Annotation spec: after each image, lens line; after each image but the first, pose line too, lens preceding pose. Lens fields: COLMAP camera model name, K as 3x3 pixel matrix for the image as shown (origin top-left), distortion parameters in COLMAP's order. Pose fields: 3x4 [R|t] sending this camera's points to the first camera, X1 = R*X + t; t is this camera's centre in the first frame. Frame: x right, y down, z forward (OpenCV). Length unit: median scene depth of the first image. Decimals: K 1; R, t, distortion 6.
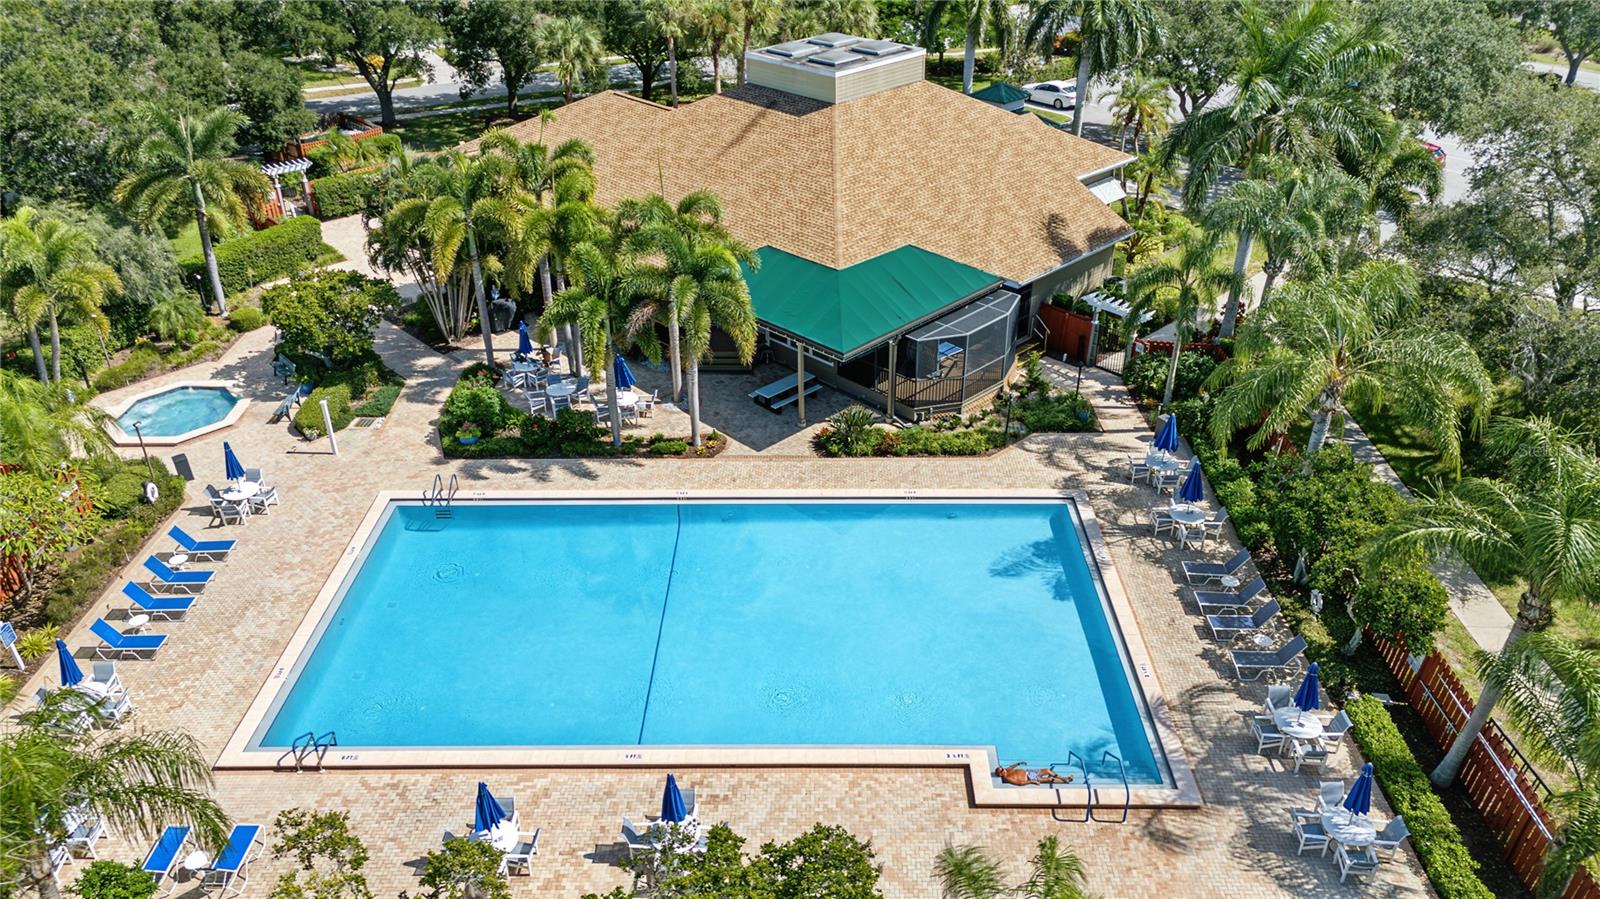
lens RADIAL K [[1184.5, 0, 802.0], [0, 1184.5, 447.8], [0, 0, 1]] dist [0.079218, -0.086361]
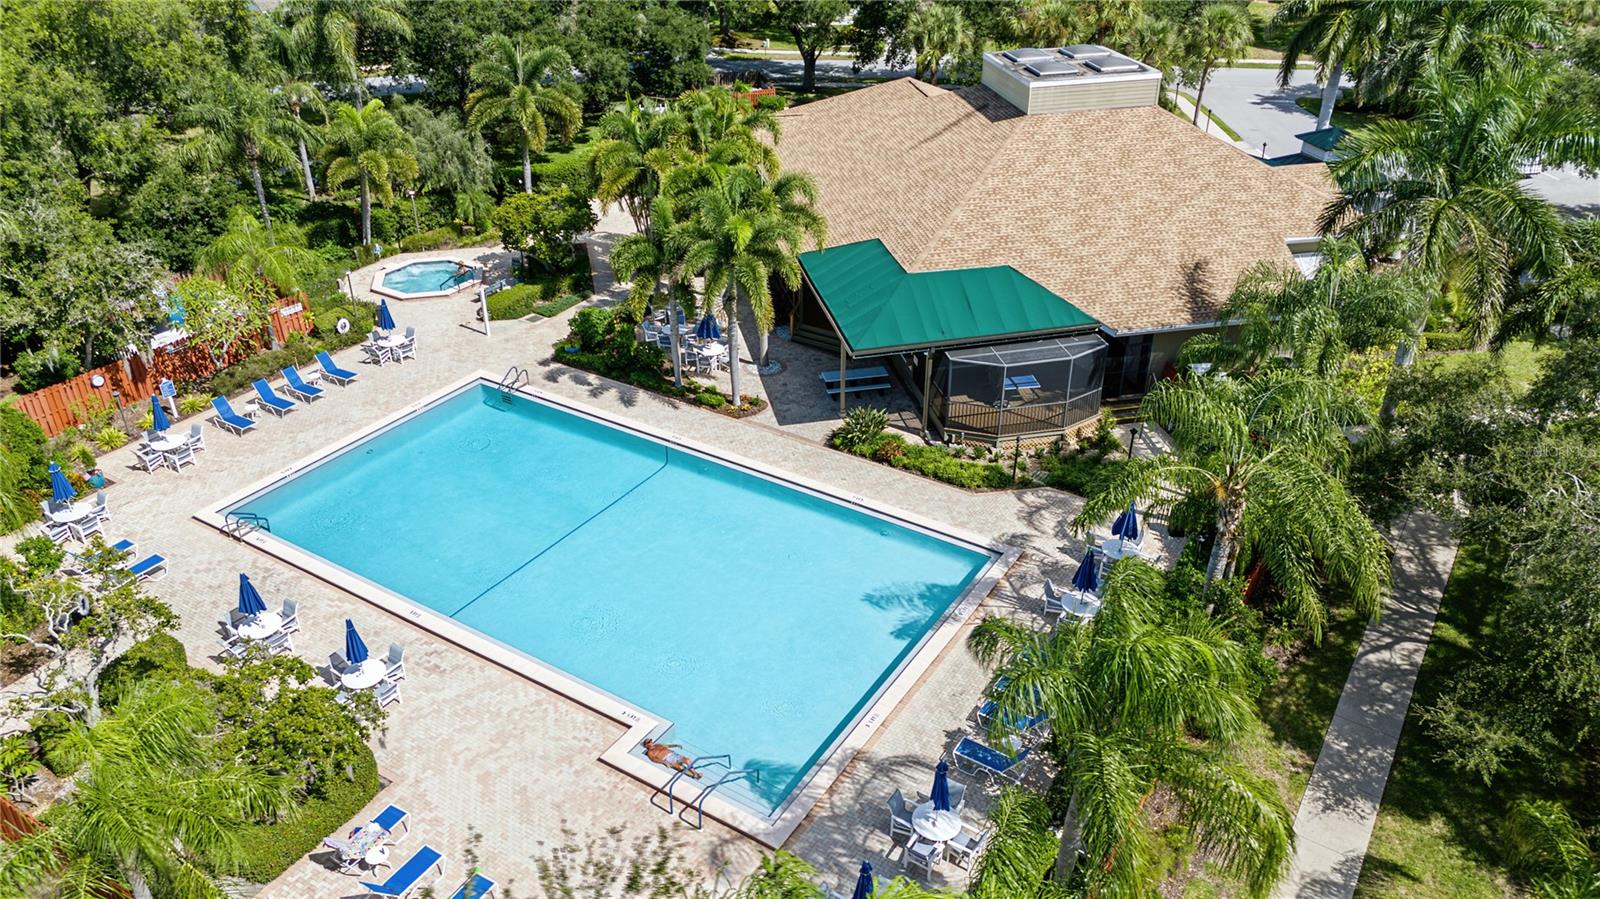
lens RADIAL K [[1184.5, 0, 802.1], [0, 1184.5, 454.1], [0, 0, 1]] dist [0.079218, -0.086361]
pose [[0.847151, 0.274110, -0.455191, 0.458633], [-0.270841, 0.959782, 0.073910, -0.054637], [0.457144, 0.060672, 0.887321, 0.088373]]
